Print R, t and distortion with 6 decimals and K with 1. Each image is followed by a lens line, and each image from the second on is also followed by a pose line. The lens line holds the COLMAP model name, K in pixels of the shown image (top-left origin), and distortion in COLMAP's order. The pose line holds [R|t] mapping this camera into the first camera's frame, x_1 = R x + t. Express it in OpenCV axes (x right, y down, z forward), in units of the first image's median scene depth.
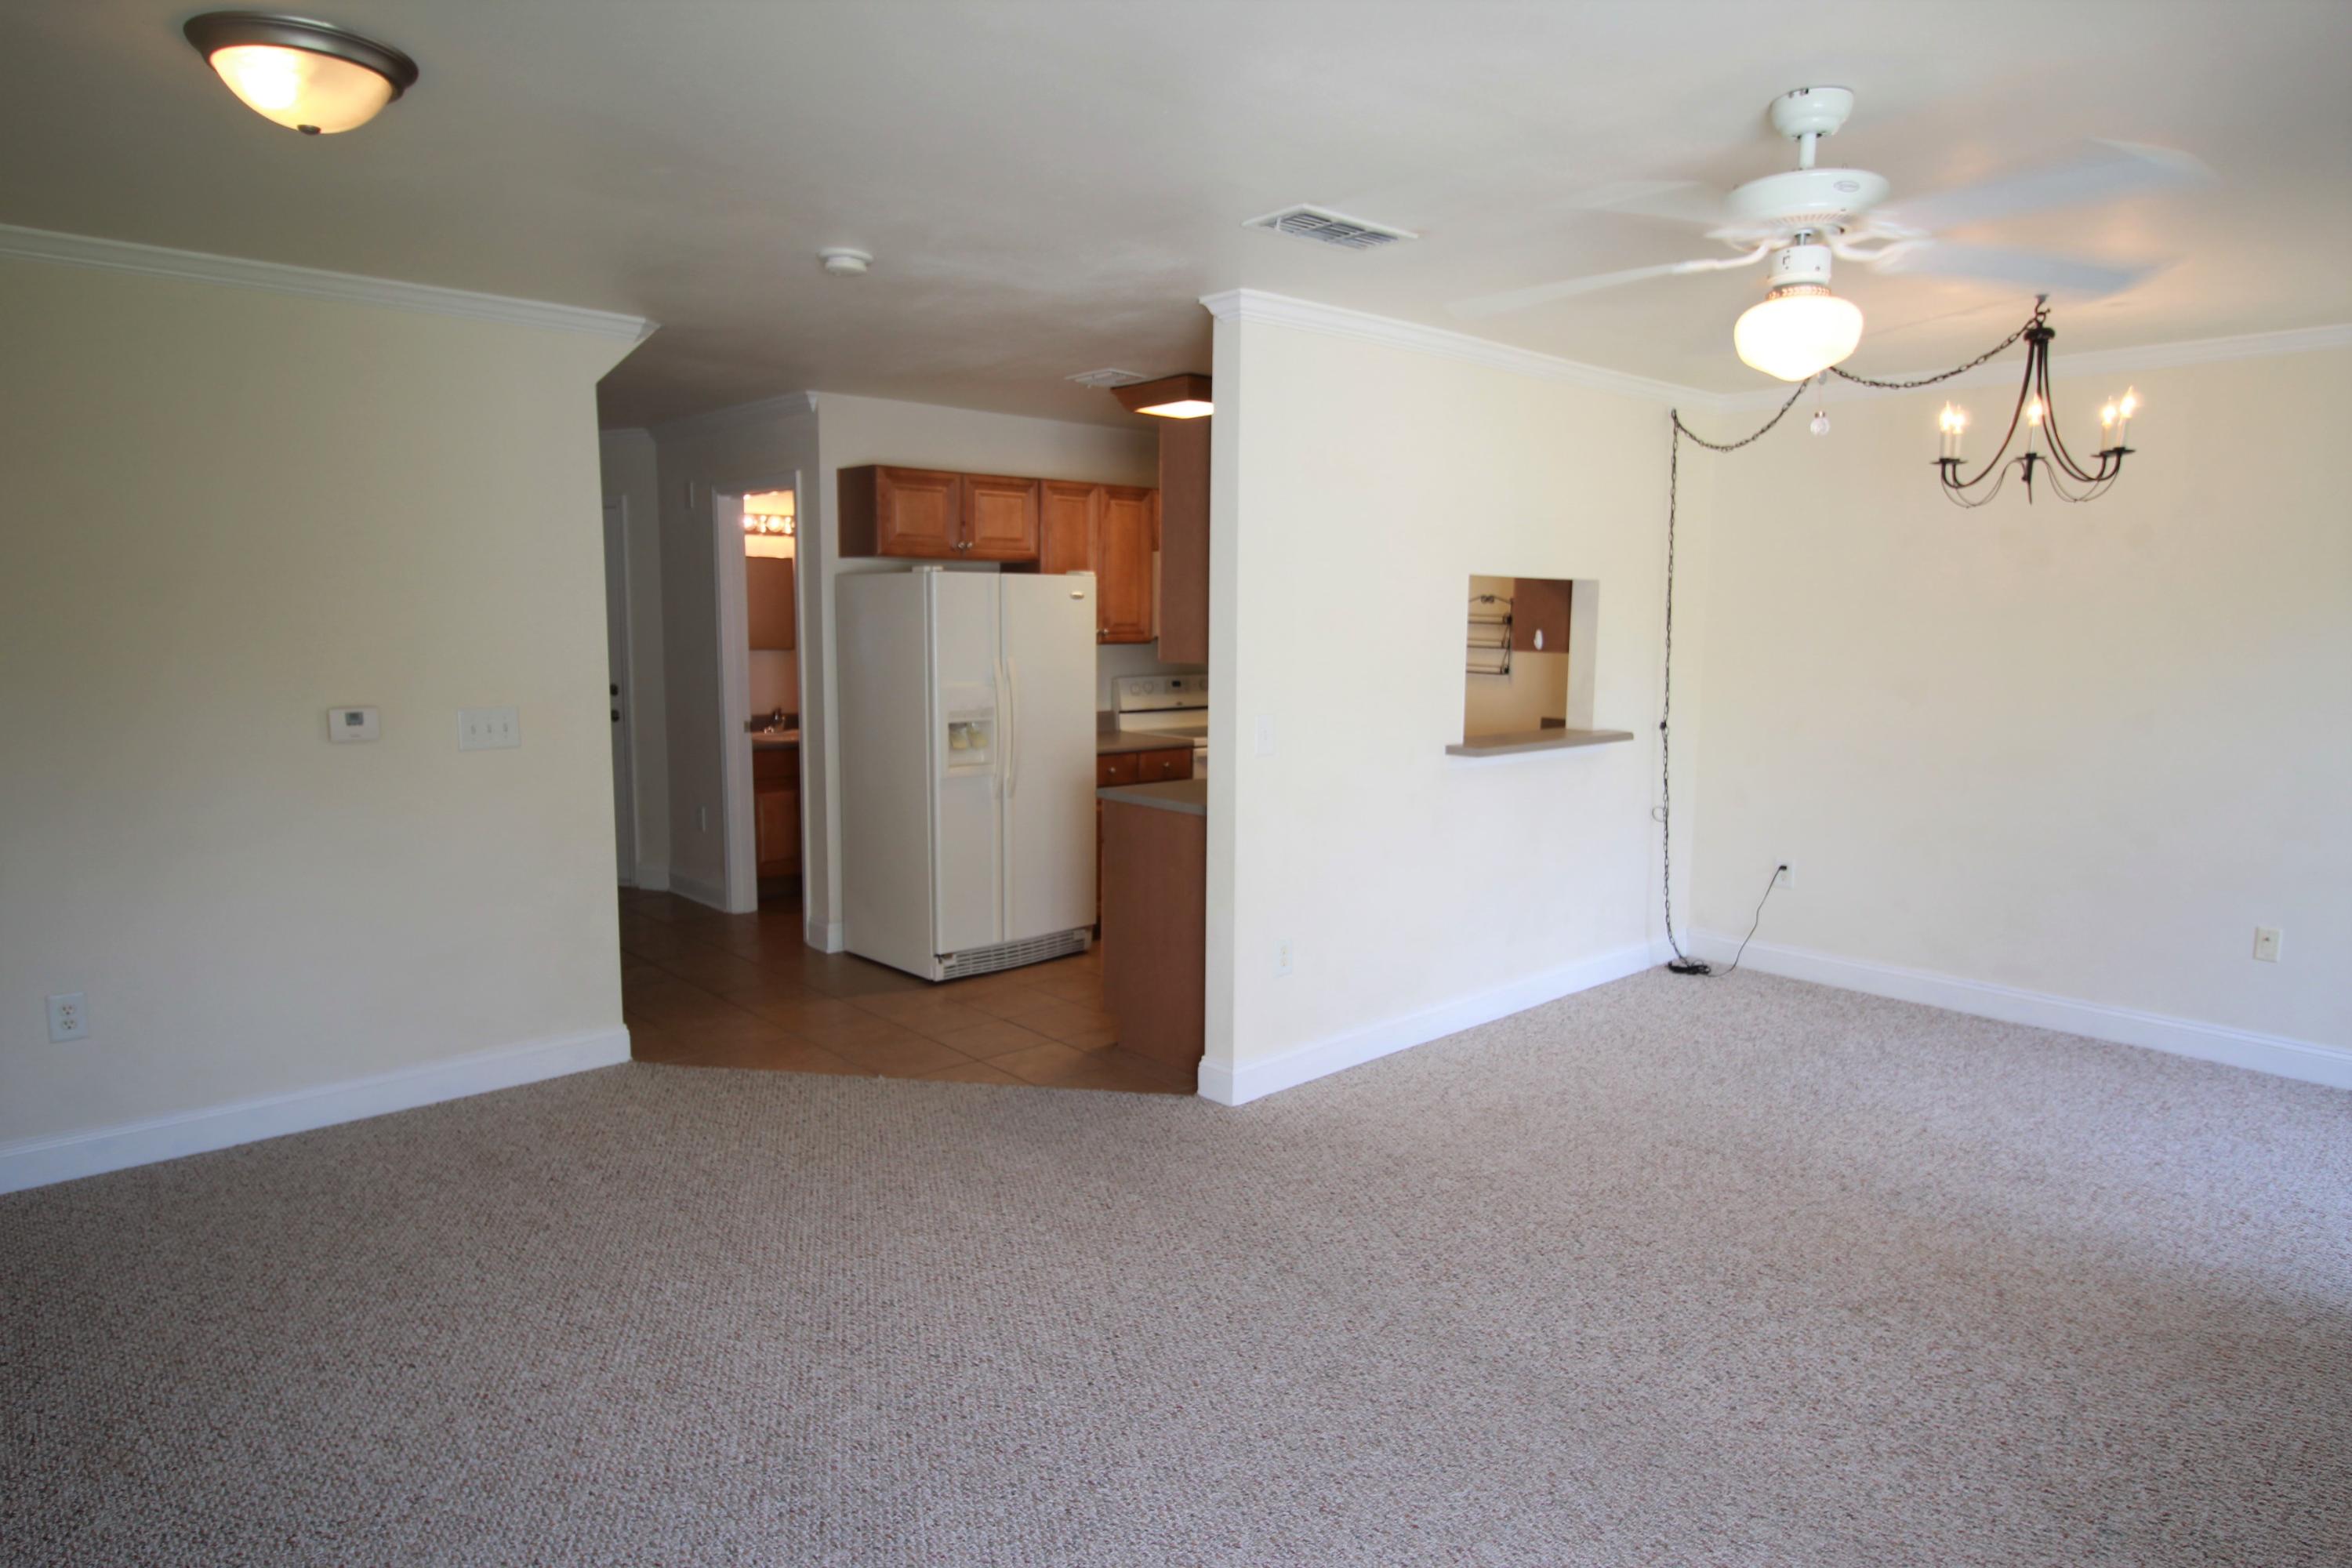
lens RADIAL K [[1464.0, 0, 1164.4], [0, 1464.0, 777.7], [0, 0, 1]] dist [-0.002942, -0.001228]
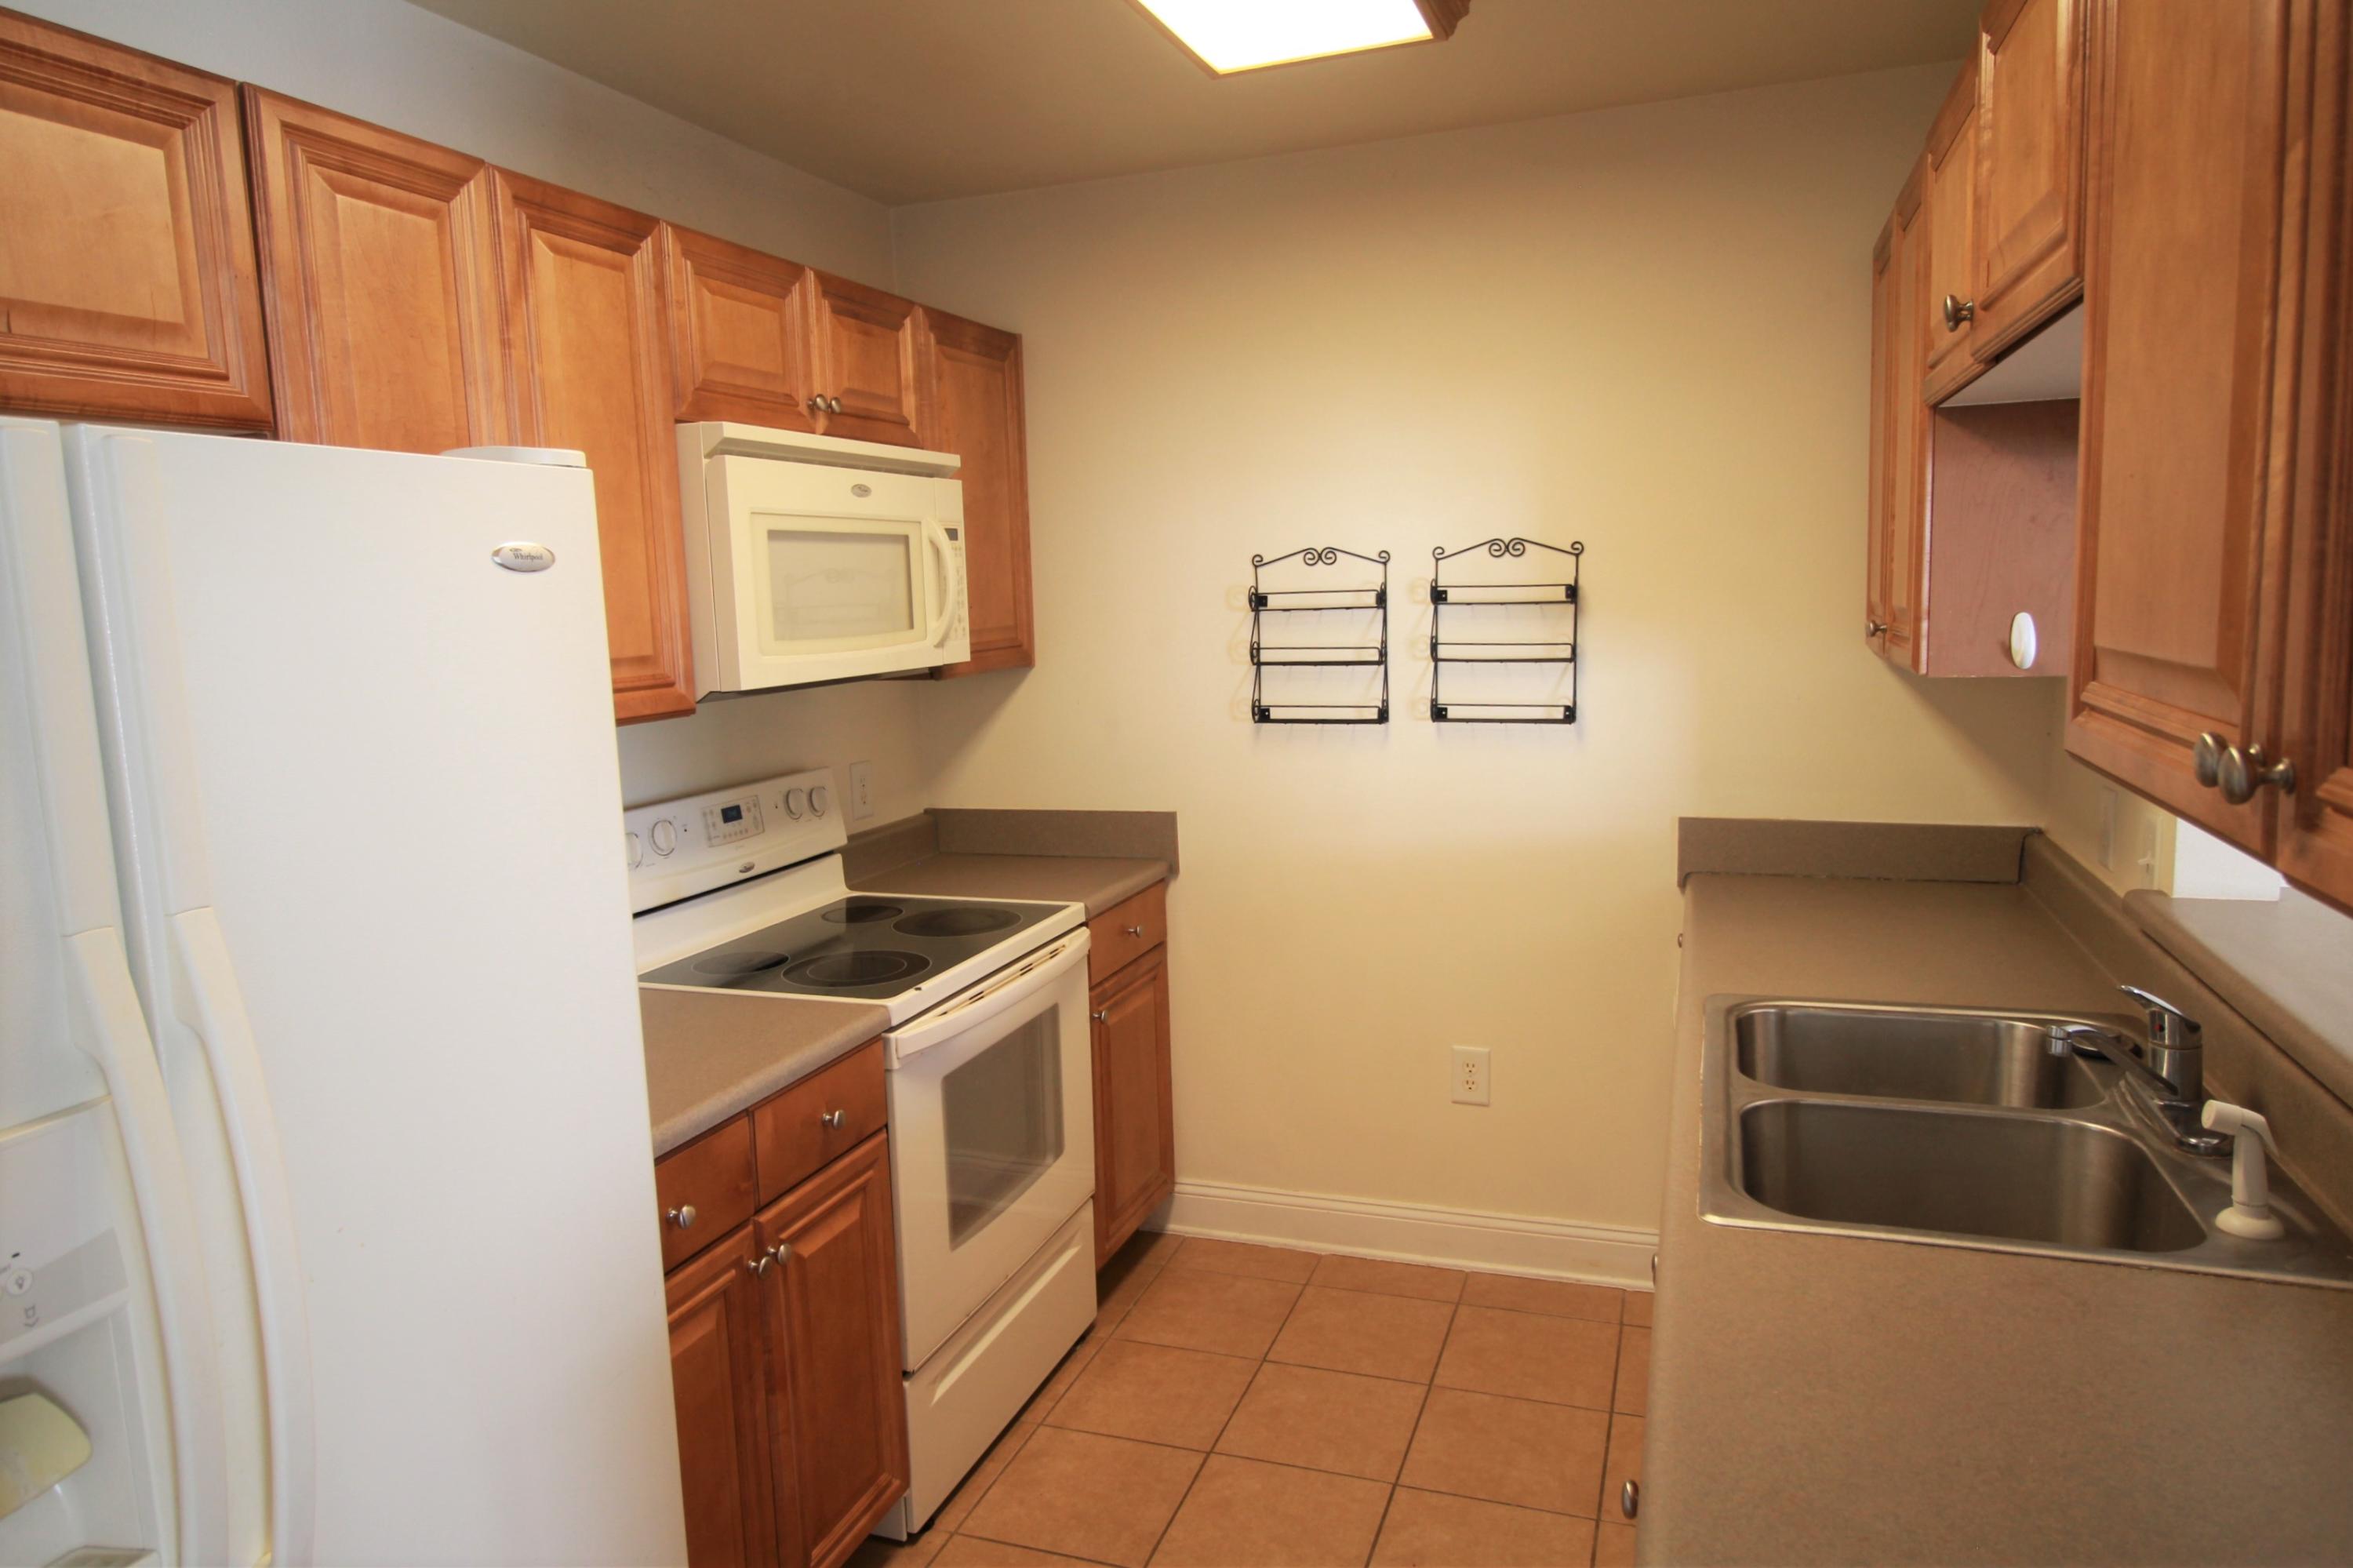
lens RADIAL K [[1464.7, 0, 1164.9], [0, 1464.7, 777.7], [0, 0, 1]] dist [-0.002942, -0.001228]
pose [[0.875289, -0.100746, 0.472990, -0.075189], [0.098898, 0.994679, 0.028852, -0.080449], [-0.473380, 0.021524, 0.880595, 0.698203]]
